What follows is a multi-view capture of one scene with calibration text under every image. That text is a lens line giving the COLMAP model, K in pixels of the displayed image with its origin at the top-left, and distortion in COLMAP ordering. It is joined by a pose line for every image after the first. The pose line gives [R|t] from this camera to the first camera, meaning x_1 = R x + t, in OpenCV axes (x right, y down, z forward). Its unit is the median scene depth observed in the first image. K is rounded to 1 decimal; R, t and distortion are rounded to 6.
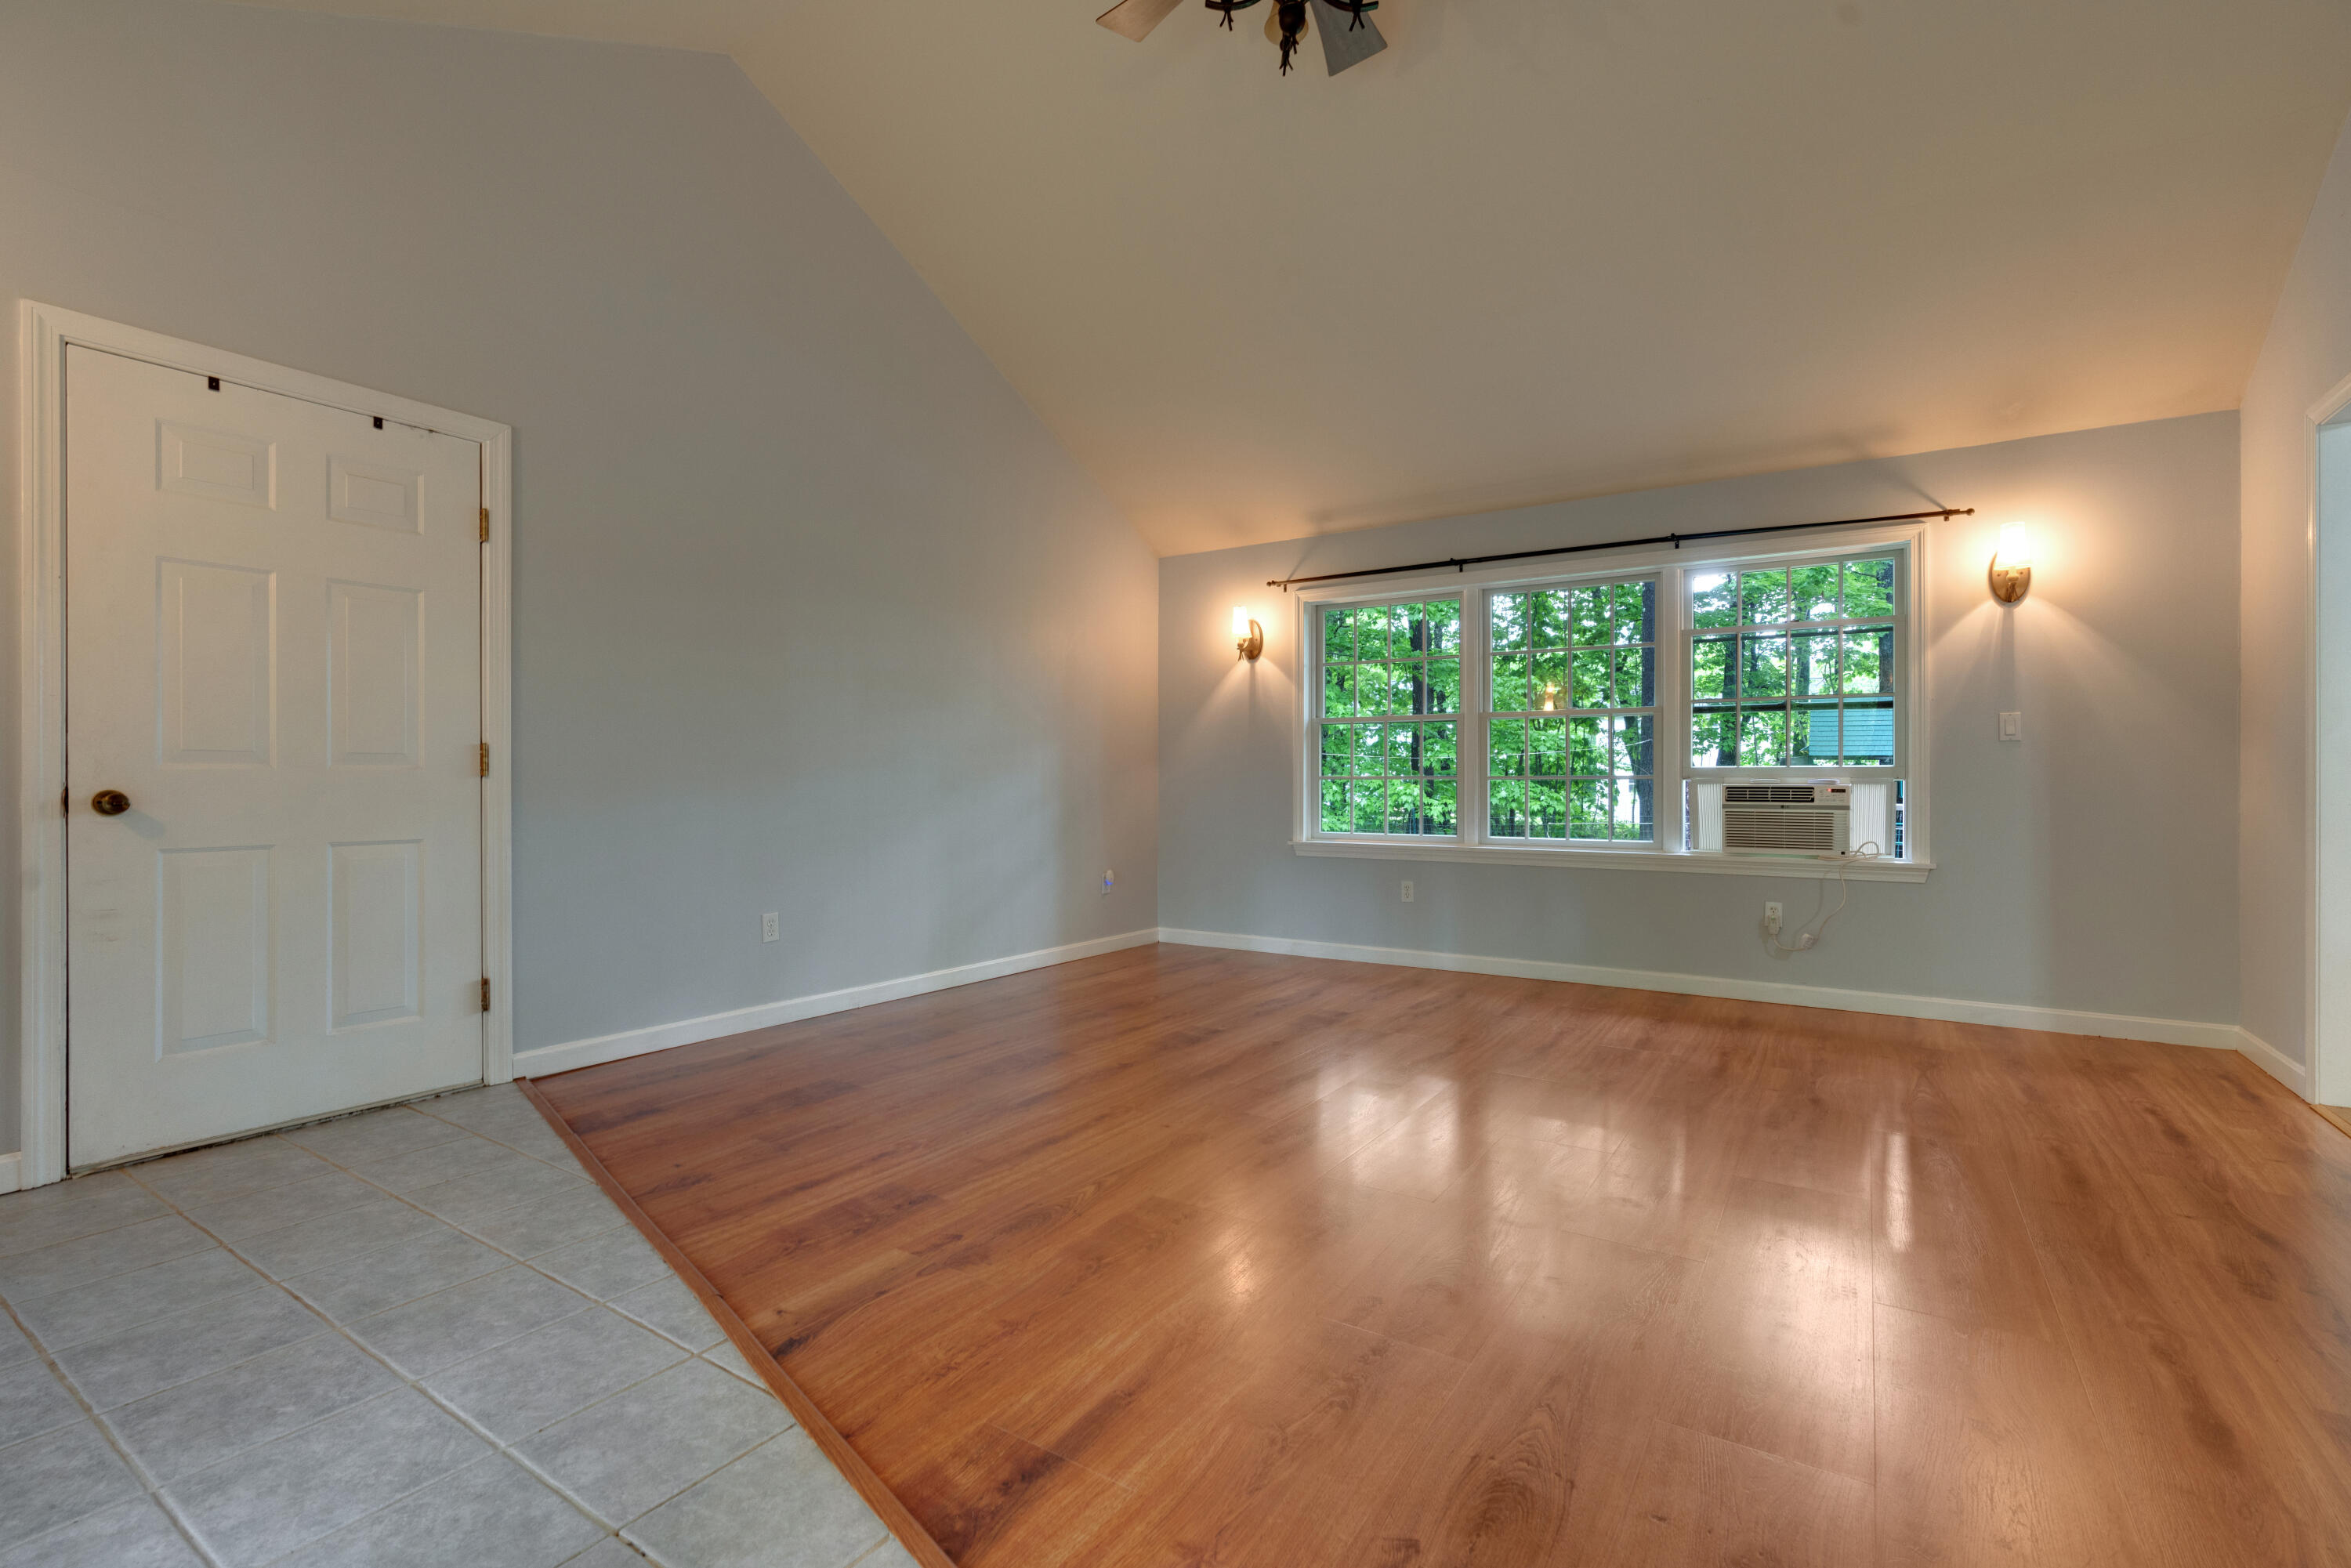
lens RADIAL K [[1041.0, 0, 1175.5], [0, 1041.0, 784.0], [0, 0, 1]] dist [0.000240, 0.000002]
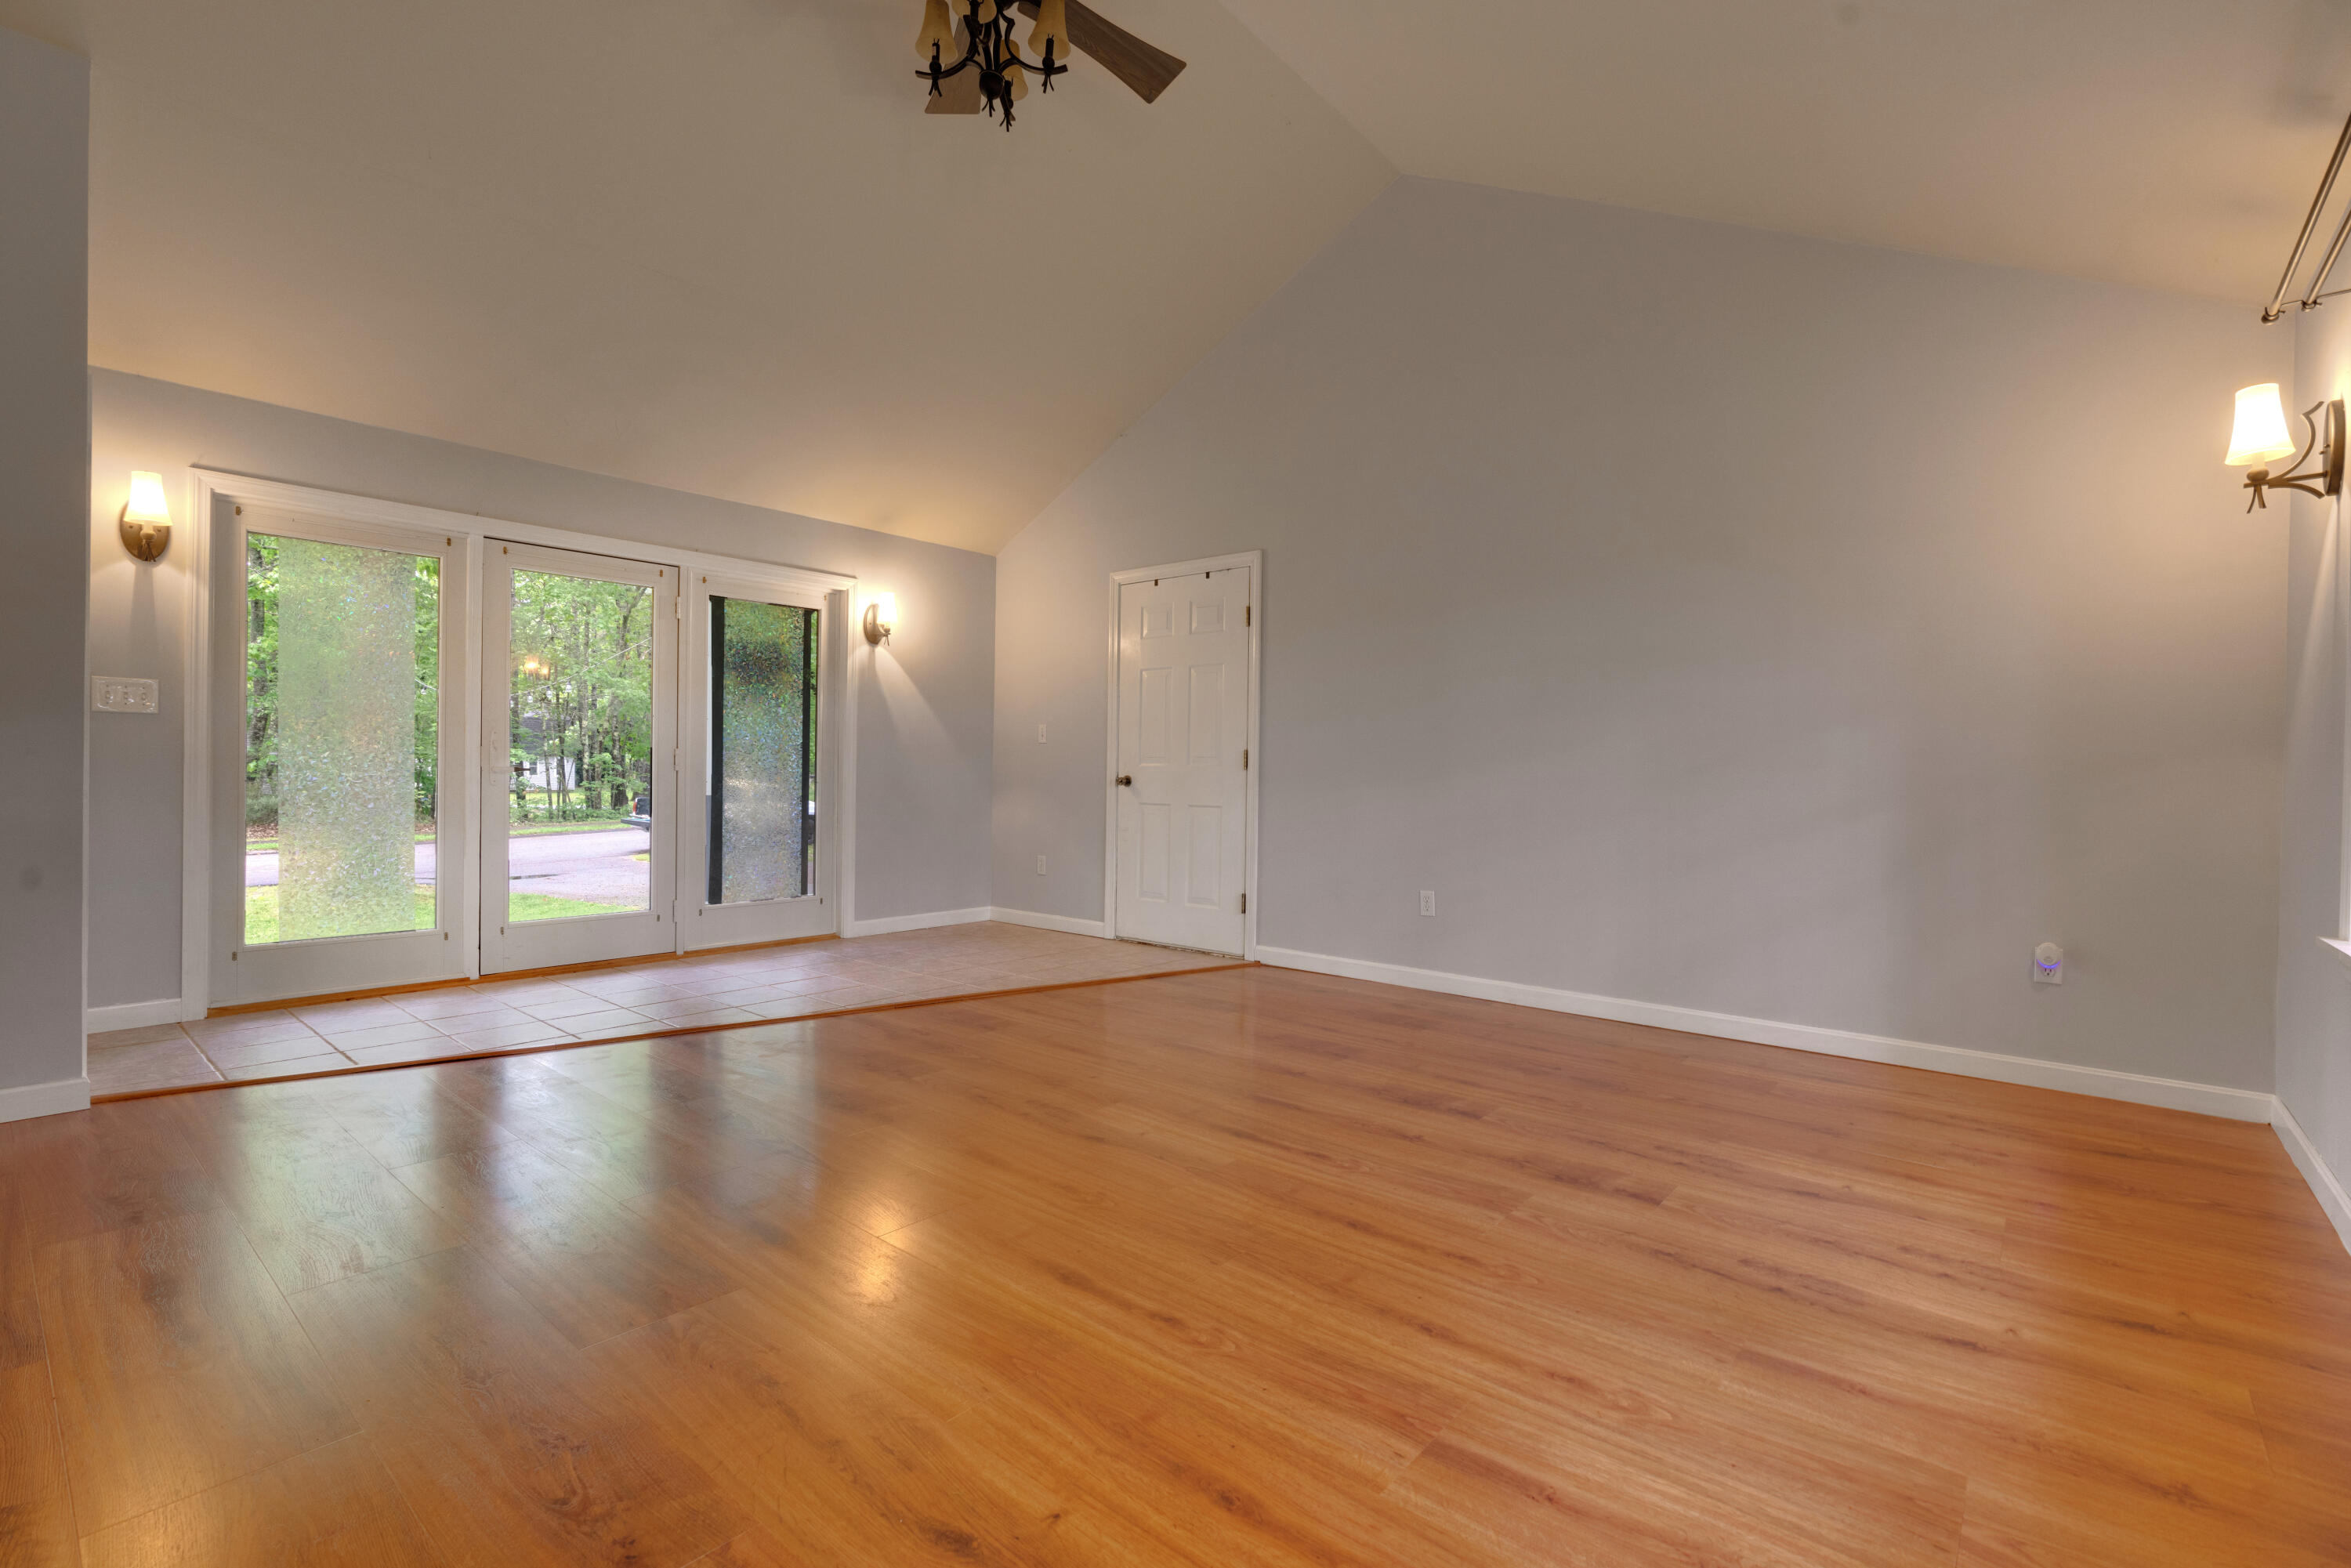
lens RADIAL K [[1041.0, 0, 1175.5], [0, 1041.0, 784.0], [0, 0, 1]] dist [0.000240, 0.000002]
pose [[-0.123293, 0.004398, -0.992361, 0.974457], [-0.016460, 0.999844, 0.006476, 0.006256], [0.992234, 0.017133, -0.123202, 1.097018]]
